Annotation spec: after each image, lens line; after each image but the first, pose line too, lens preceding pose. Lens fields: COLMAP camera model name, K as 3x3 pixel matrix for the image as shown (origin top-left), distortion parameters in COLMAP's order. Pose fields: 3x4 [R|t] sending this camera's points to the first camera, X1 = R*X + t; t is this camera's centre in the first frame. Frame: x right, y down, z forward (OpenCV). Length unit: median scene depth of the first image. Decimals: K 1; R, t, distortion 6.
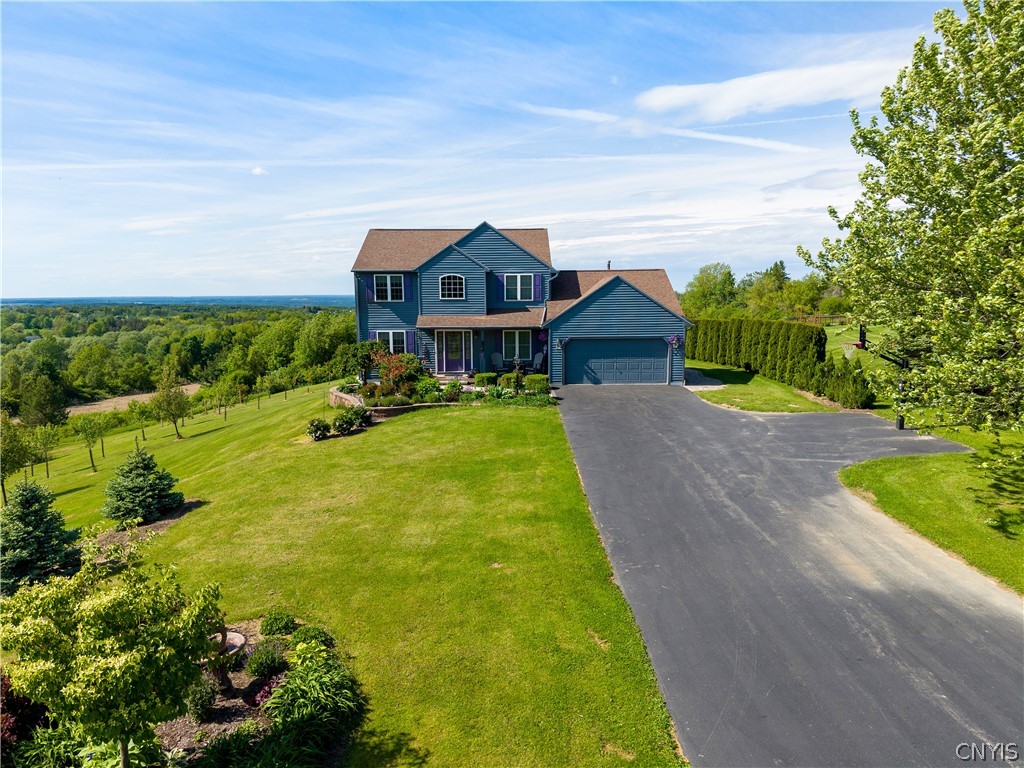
lens RADIAL K [[680.6, 0, 513.2], [0, 680.6, 392.8], [0, 0, 1]] dist [0.011391, -0.011539]
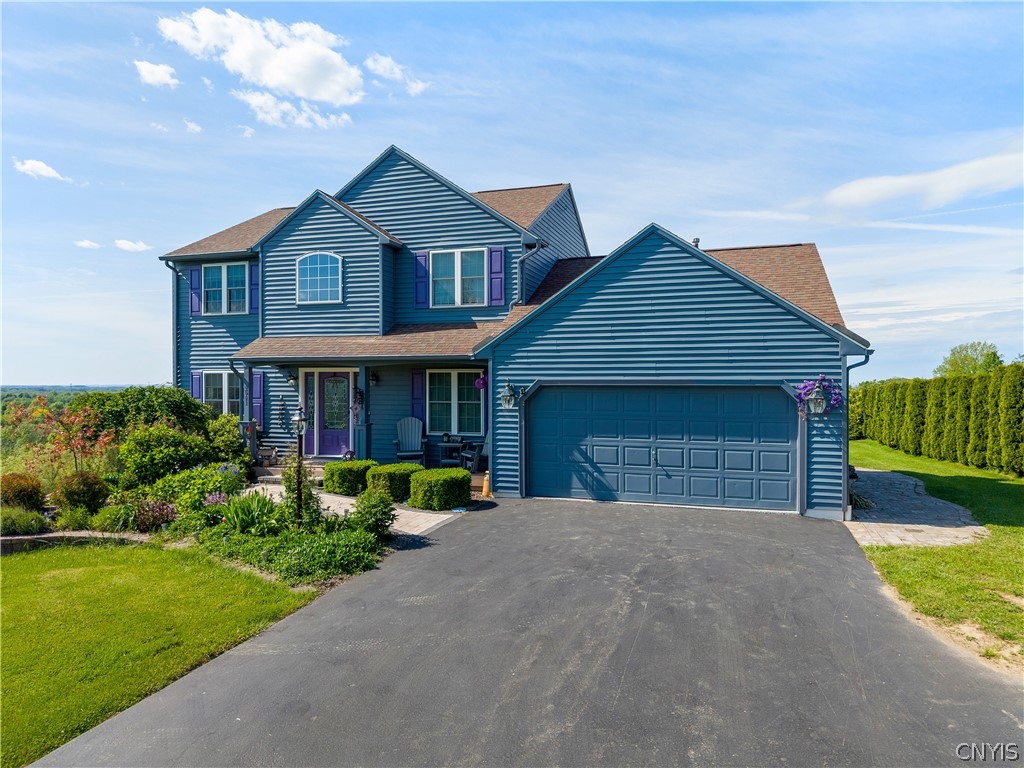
lens RADIAL K [[680.6, 0, 516.6], [0, 680.6, 390.1], [0, 0, 1]] dist [0.011391, -0.011539]
pose [[0.952837, 0.012260, -0.303236, 0.190001], [-0.053255, 0.990434, -0.127293, -0.022952], [0.298775, 0.137438, 0.944375, 0.591824]]
